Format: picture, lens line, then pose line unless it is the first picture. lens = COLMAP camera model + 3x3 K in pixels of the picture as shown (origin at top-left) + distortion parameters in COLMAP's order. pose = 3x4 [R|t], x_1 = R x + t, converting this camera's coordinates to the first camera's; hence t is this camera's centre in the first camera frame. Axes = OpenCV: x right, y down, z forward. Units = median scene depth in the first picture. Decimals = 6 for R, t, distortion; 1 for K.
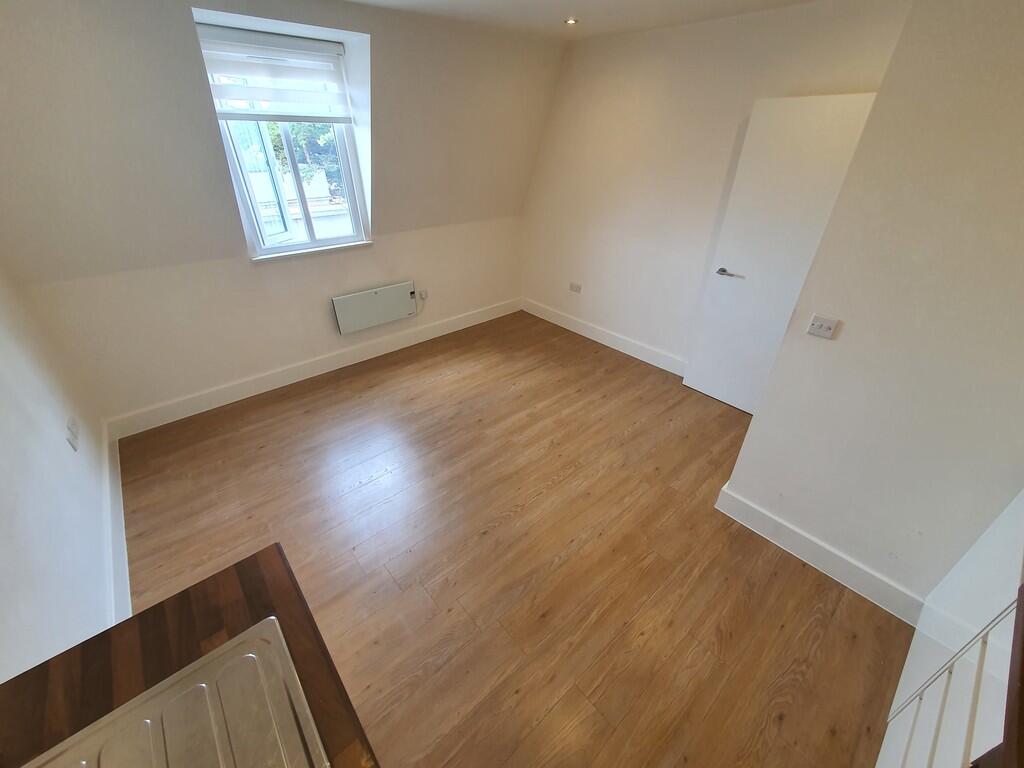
lens RADIAL K [[408.7, 0, 514.0], [0, 408.7, 384.7], [0, 0, 1]] dist [0.005393, -0.000177]
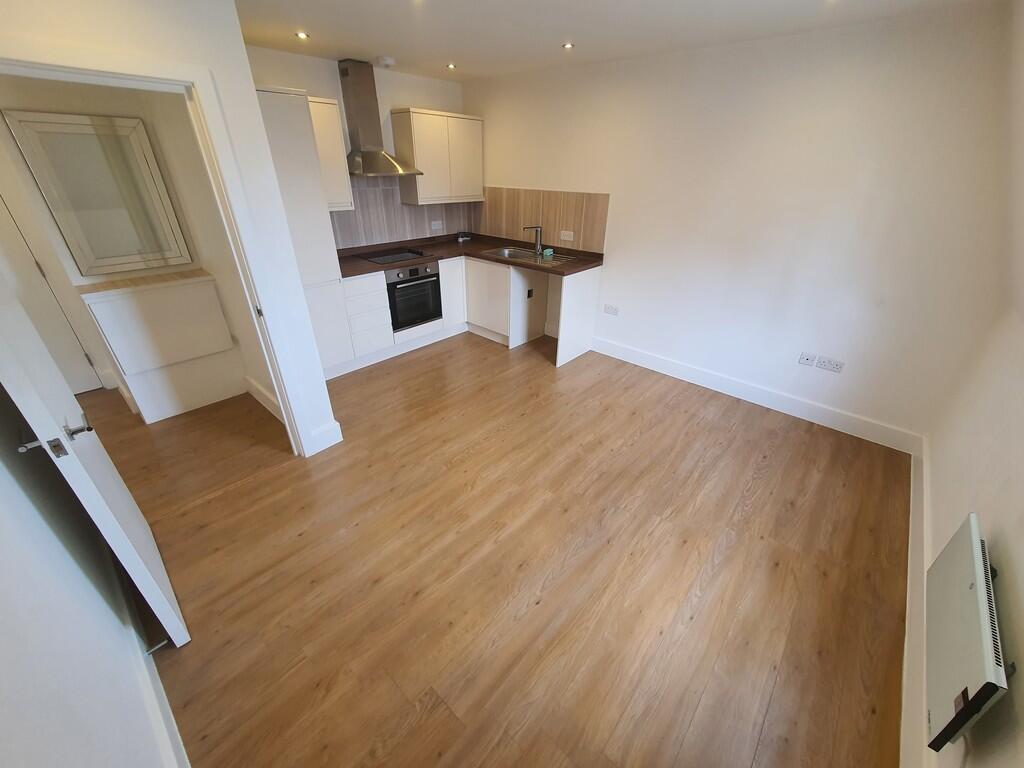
lens RADIAL K [[408.7, 0, 514.0], [0, 408.7, 384.7], [0, 0, 1]] dist [0.005393, -0.000177]
pose [[-0.991757, 0.045957, -0.119606, 0.097721], [-0.080890, 0.499372, 0.862603, -0.713529], [0.099370, 0.865168, -0.491539, 1.219321]]
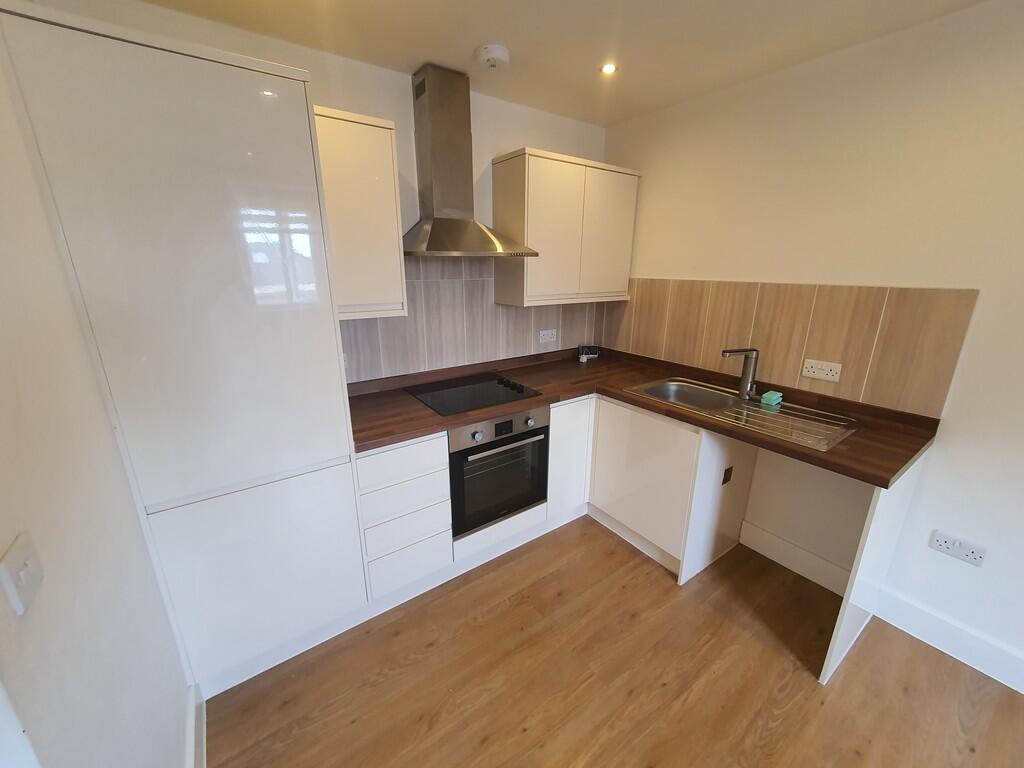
lens RADIAL K [[407.1, 0, 512.0], [0, 407.1, 384.0], [0, 0, 1]] dist [0.011703, -0.000059]
pose [[-0.995812, -0.032301, 0.085533, 0.174138], [0.042300, 0.666609, 0.744207, -0.287323], [-0.081056, 0.744708, -0.662450, 0.619307]]
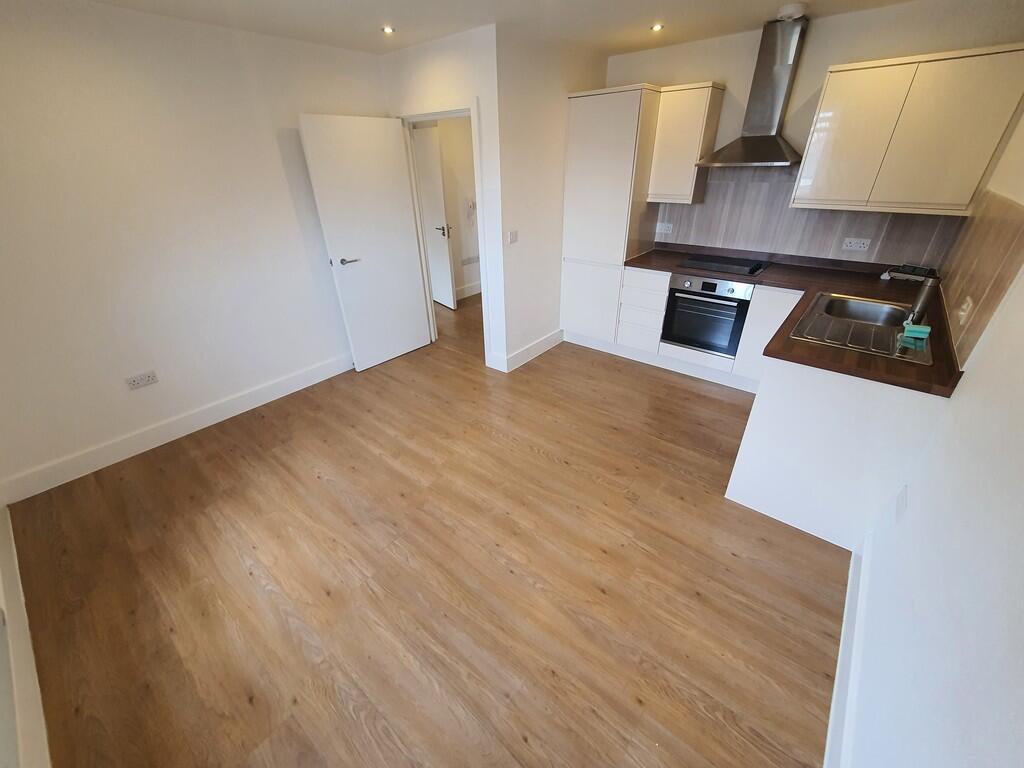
lens RADIAL K [[408.7, 0, 514.0], [0, 408.7, 384.7], [0, 0, 1]] dist [0.005393, -0.000177]
pose [[-0.161333, -0.480461, 0.862049, -0.723281], [0.533526, 0.692386, 0.485749, -0.341096], [-0.830254, 0.538293, 0.144634, 0.625388]]
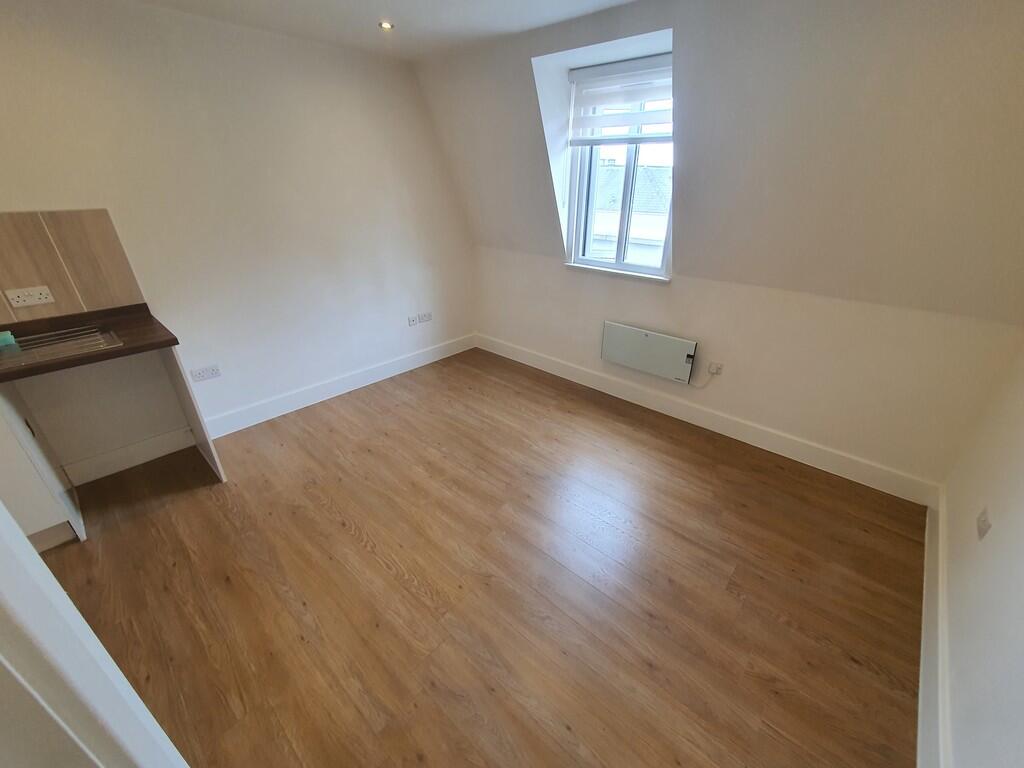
lens RADIAL K [[412.9, 0, 524.7], [0, 412.9, 386.9], [0, 0, 1]] dist [0.003193, -0.000091]
pose [[0.132244, 0.439657, -0.888377, 0.554202], [-0.527143, 0.790193, 0.312596, -0.340469], [0.839424, 0.426963, 0.336260, 0.667373]]
